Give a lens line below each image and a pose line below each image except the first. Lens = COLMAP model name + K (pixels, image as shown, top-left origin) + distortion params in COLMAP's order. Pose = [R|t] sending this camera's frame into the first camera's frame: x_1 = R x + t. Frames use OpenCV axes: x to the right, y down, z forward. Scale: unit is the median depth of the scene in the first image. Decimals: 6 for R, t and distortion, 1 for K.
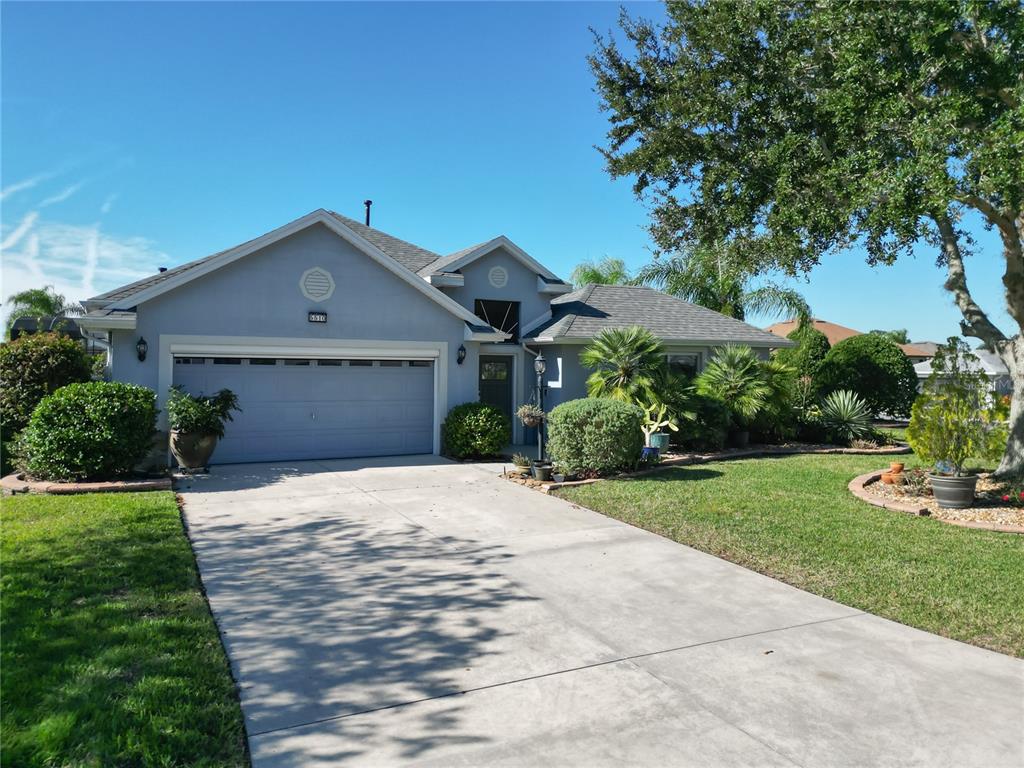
lens RADIAL K [[731.6, 0, 518.4], [0, 731.6, 381.0], [0, 0, 1]] dist [0.054370, -0.074348]
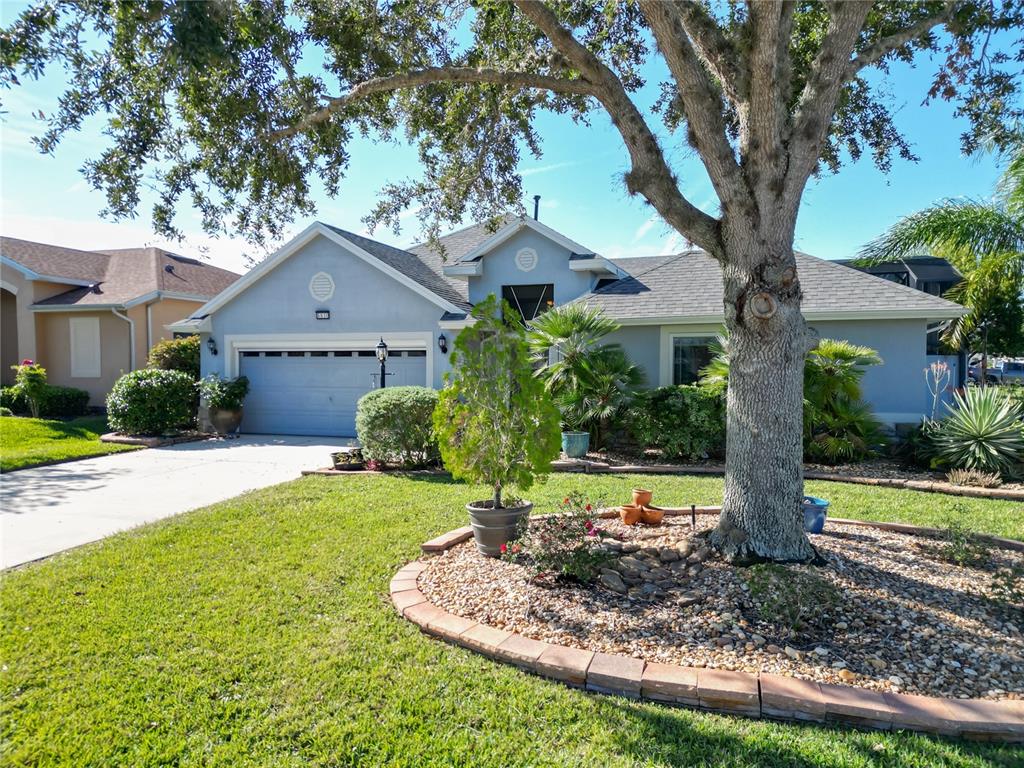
lens RADIAL K [[719.3, 0, 521.2], [0, 719.3, 387.1], [0, 0, 1]] dist [0.055831, -0.067309]
pose [[0.697735, 0.015024, -0.716198, 0.766176], [-0.003571, 0.999841, 0.017495, 0.006626], [0.716347, -0.009650, 0.697678, 0.422836]]
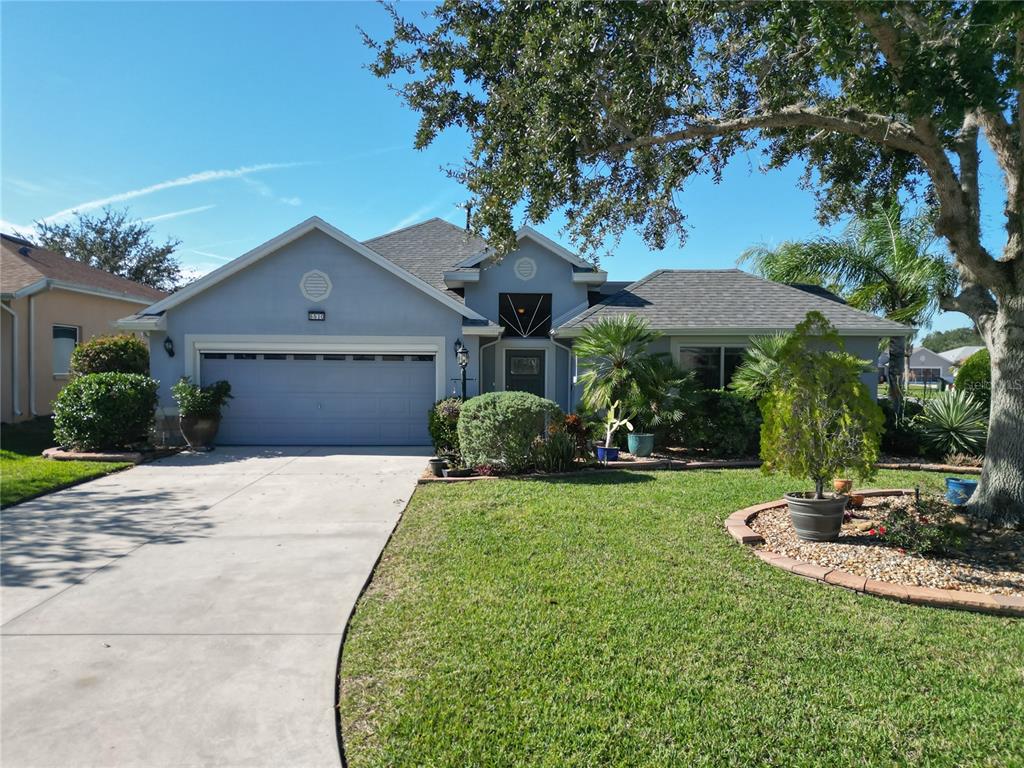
lens RADIAL K [[731.6, 0, 518.4], [0, 731.6, 381.0], [0, 0, 1]] dist [0.054370, -0.074348]
pose [[0.904469, 0.004707, -0.426513, 0.460145], [-0.005473, 0.999985, -0.000570, 0.008956], [0.426504, 0.002850, 0.904481, 0.142556]]
